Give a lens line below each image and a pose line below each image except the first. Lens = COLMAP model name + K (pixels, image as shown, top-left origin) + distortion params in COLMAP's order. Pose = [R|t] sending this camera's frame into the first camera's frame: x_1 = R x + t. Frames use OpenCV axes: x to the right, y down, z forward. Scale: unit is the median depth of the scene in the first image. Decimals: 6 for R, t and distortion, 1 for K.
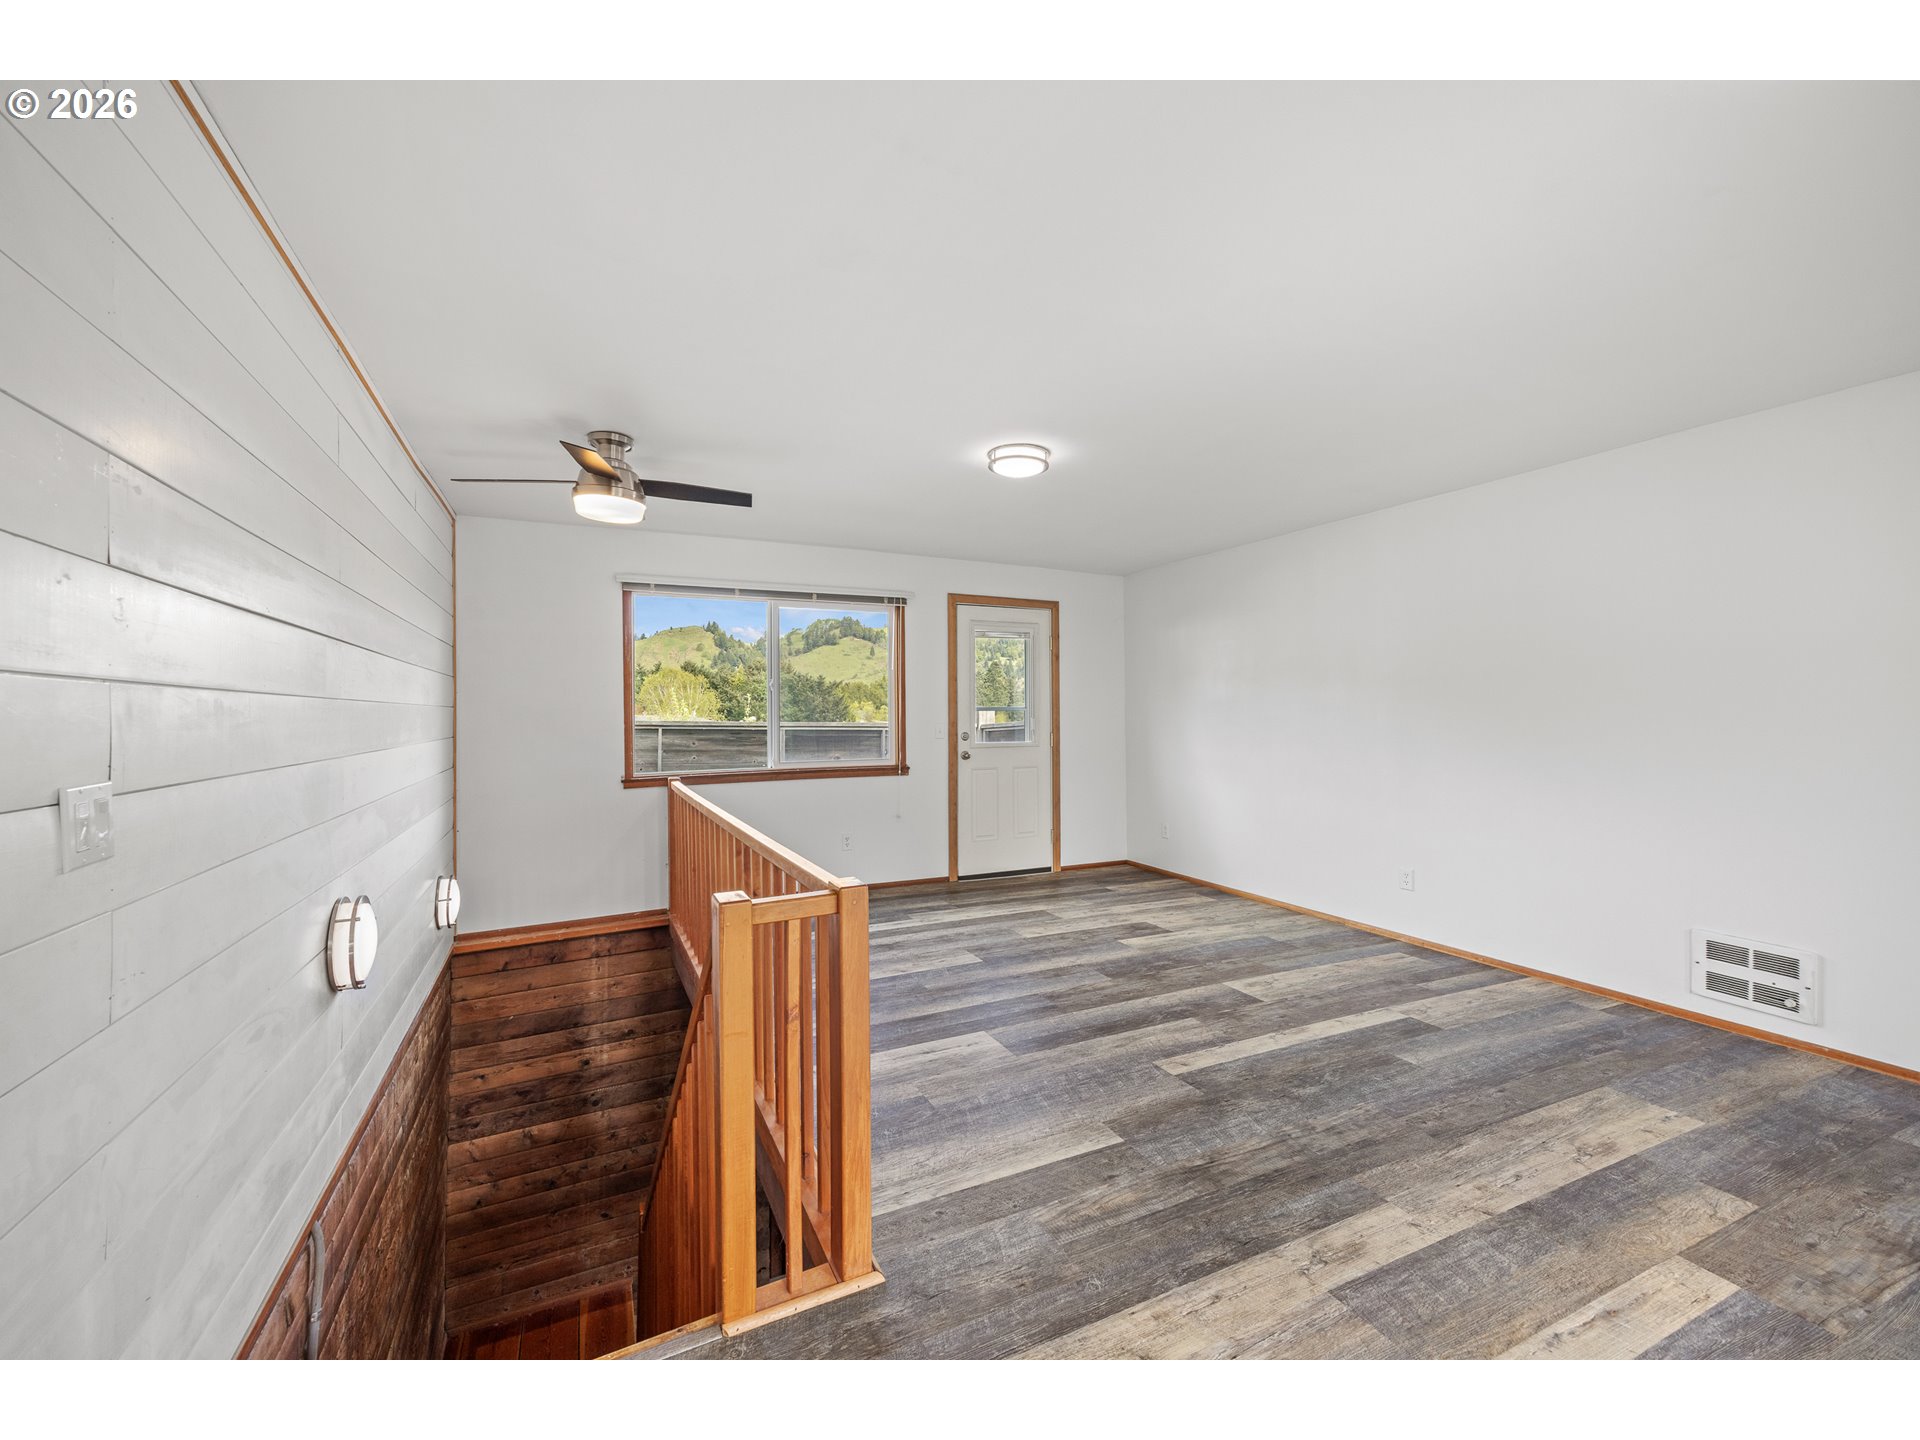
lens RADIAL K [[805.8, 0, 959.4], [0, 805.8, 702.7], [0, 0, 1]] dist [0.009427, -0.000084]
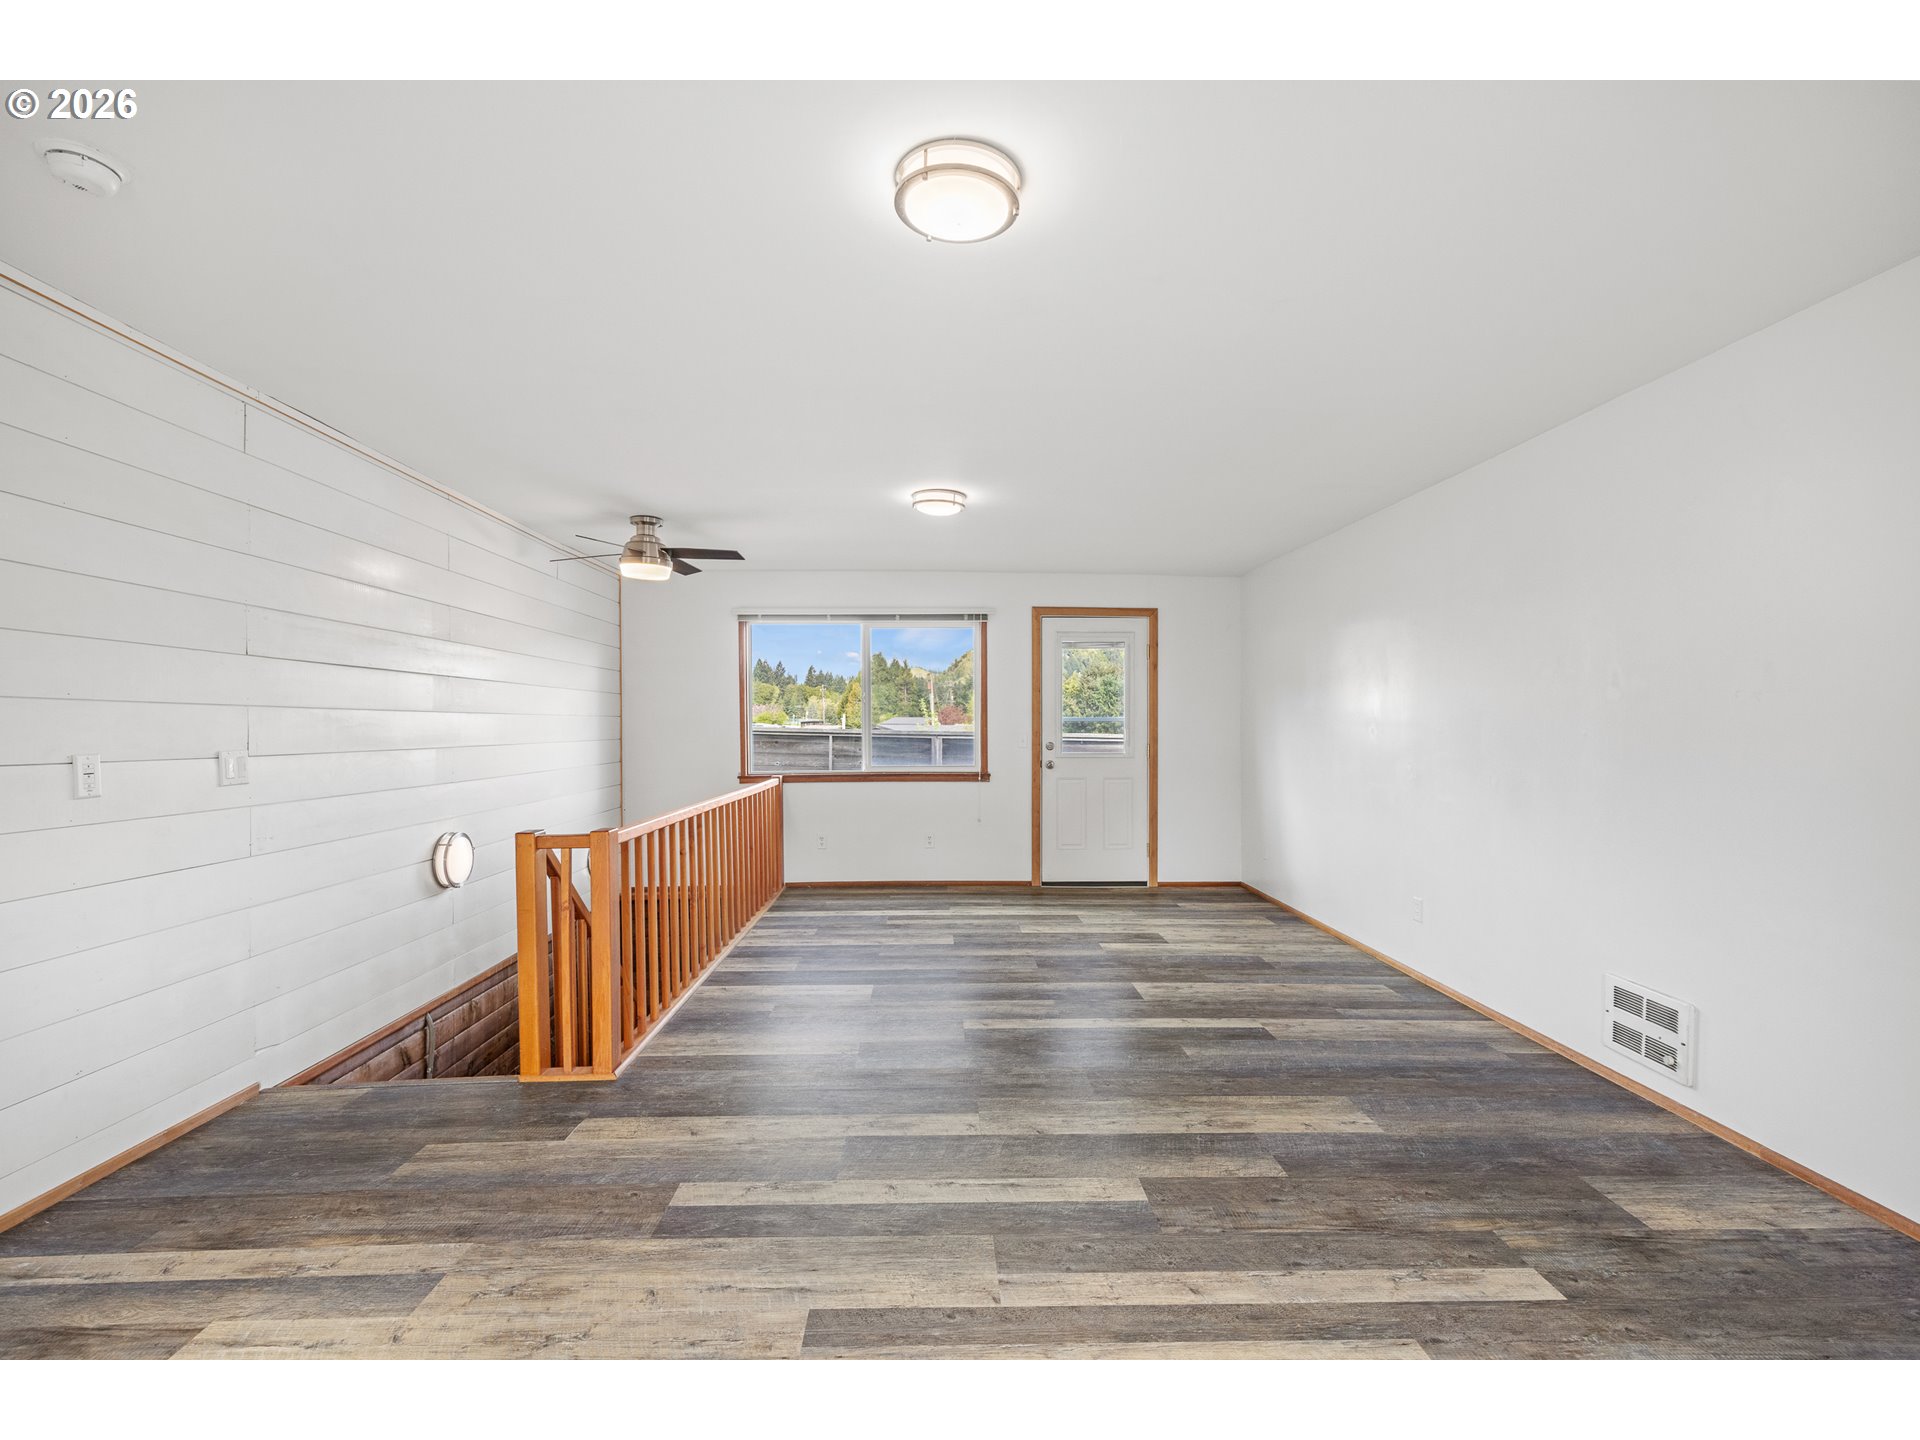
lens RADIAL K [[918.9, 0, 963.4], [0, 918.9, 728.0], [0, 0, 1]] dist [-0.012861, 0.000790]
pose [[0.908905, 0.007163, -0.416942, 0.634718], [0.000651, 0.999827, 0.018595, -0.004589], [0.417003, -0.017173, 0.908743, -0.168621]]
